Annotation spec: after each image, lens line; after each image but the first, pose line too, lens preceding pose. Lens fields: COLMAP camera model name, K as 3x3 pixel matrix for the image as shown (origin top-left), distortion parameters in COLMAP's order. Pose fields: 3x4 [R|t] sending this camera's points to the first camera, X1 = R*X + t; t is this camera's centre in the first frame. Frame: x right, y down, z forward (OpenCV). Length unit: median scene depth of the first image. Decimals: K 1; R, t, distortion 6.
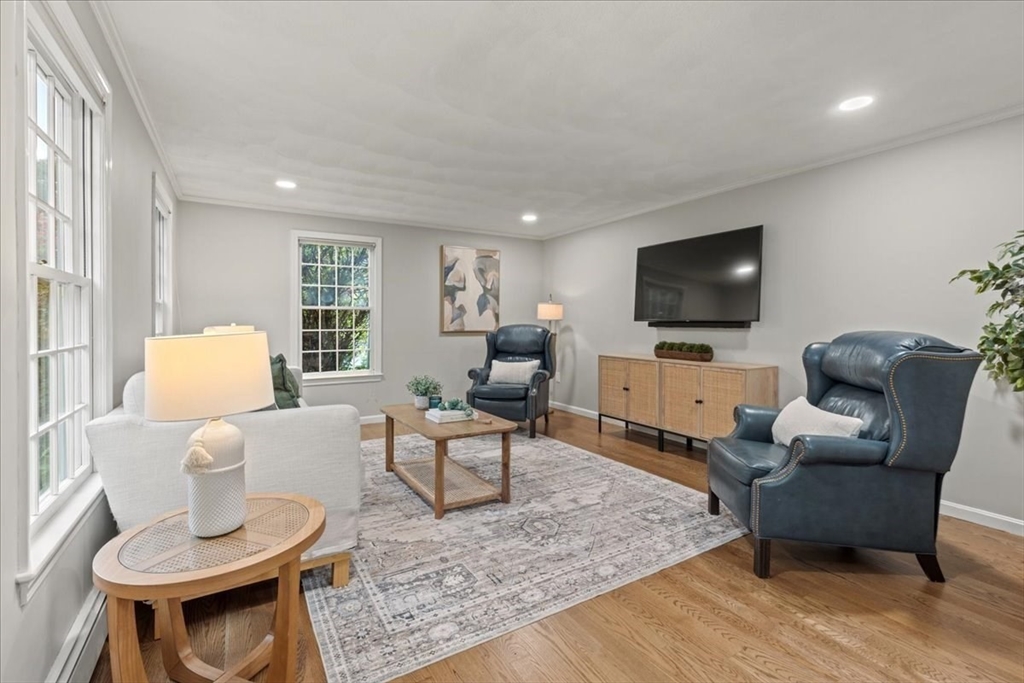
lens RADIAL K [[462.9, 0, 507.8], [0, 462.9, 324.7], [0, 0, 1]] dist [-0.000211, -0.000136]
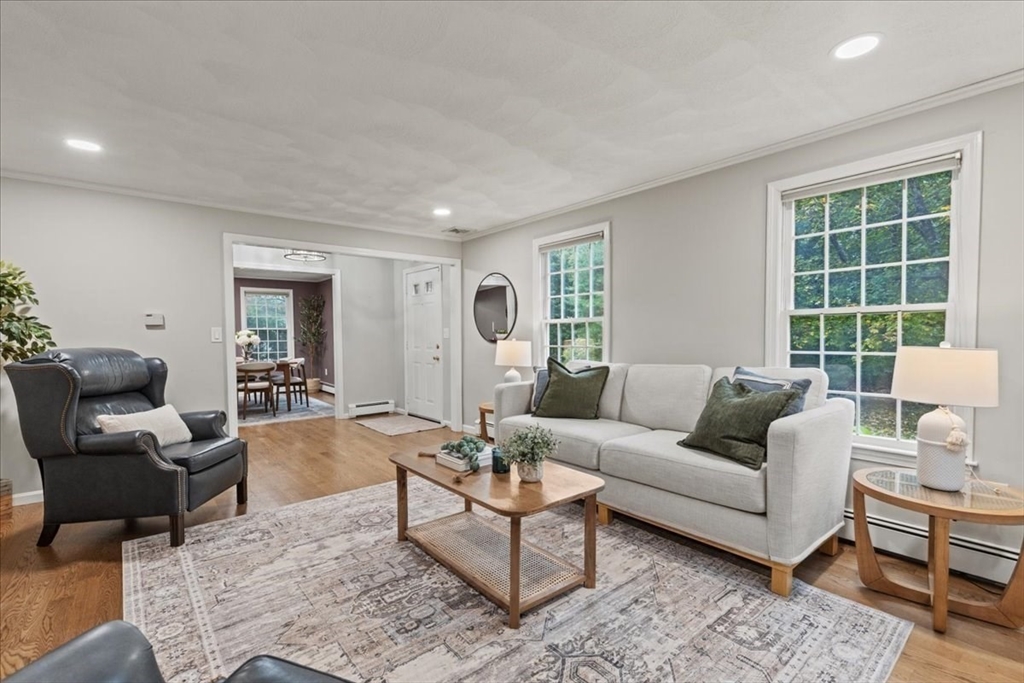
lens RADIAL K [[463.7, 0, 509.7], [0, 463.7, 351.9], [0, 0, 1]] dist [0.002088, -0.000507]
pose [[-0.988125, 0.010498, -0.153291, -0.076517], [0.003793, 0.999026, 0.043965, -0.020667], [0.153603, 0.042861, -0.987203, 1.946060]]
